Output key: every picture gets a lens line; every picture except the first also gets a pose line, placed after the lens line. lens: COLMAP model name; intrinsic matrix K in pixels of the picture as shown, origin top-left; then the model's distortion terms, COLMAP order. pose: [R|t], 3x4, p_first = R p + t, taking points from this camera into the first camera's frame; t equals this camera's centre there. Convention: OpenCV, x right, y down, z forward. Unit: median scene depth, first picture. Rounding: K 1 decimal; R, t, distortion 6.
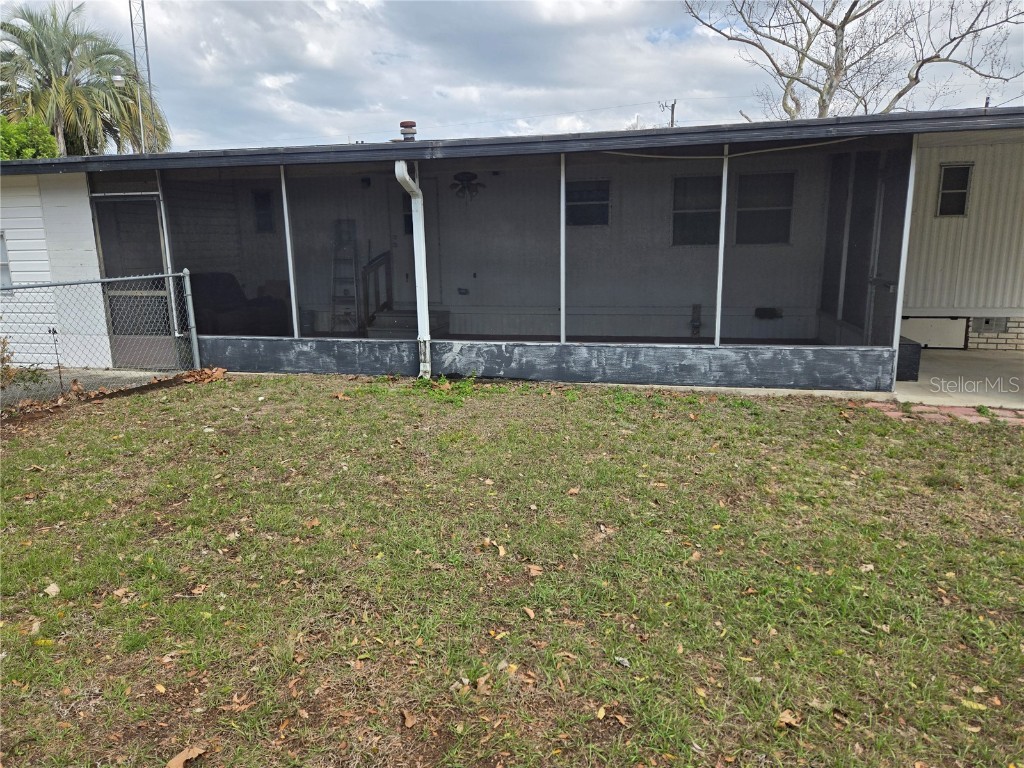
lens RADIAL K [[698.5, 0, 512.0], [0, 698.5, 384.0], [0, 0, 1]] dist [0.078026, -0.000459]
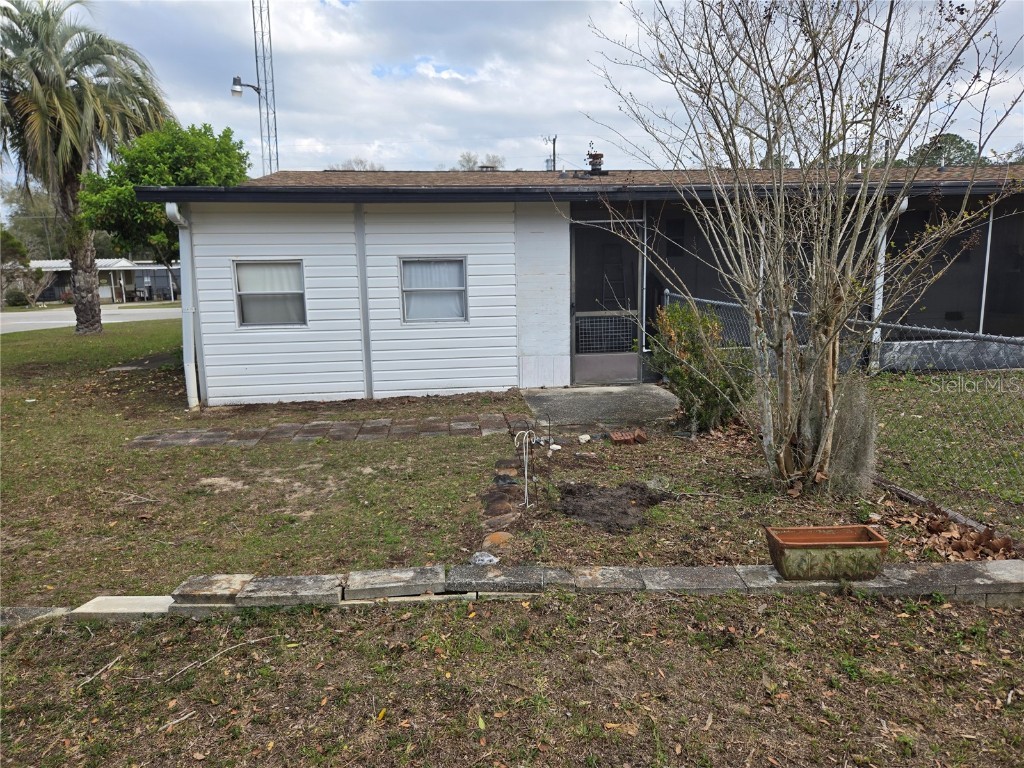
lens RADIAL K [[681.3, 0, 512.0], [0, 681.3, 384.0], [0, 0, 1]] dist [-0.000968, -0.000714]
pose [[0.934620, -0.063728, 0.349891, -1.022923], [0.071637, 0.997384, -0.009695, -0.022088], [-0.348358, 0.034126, 0.936740, 0.106327]]
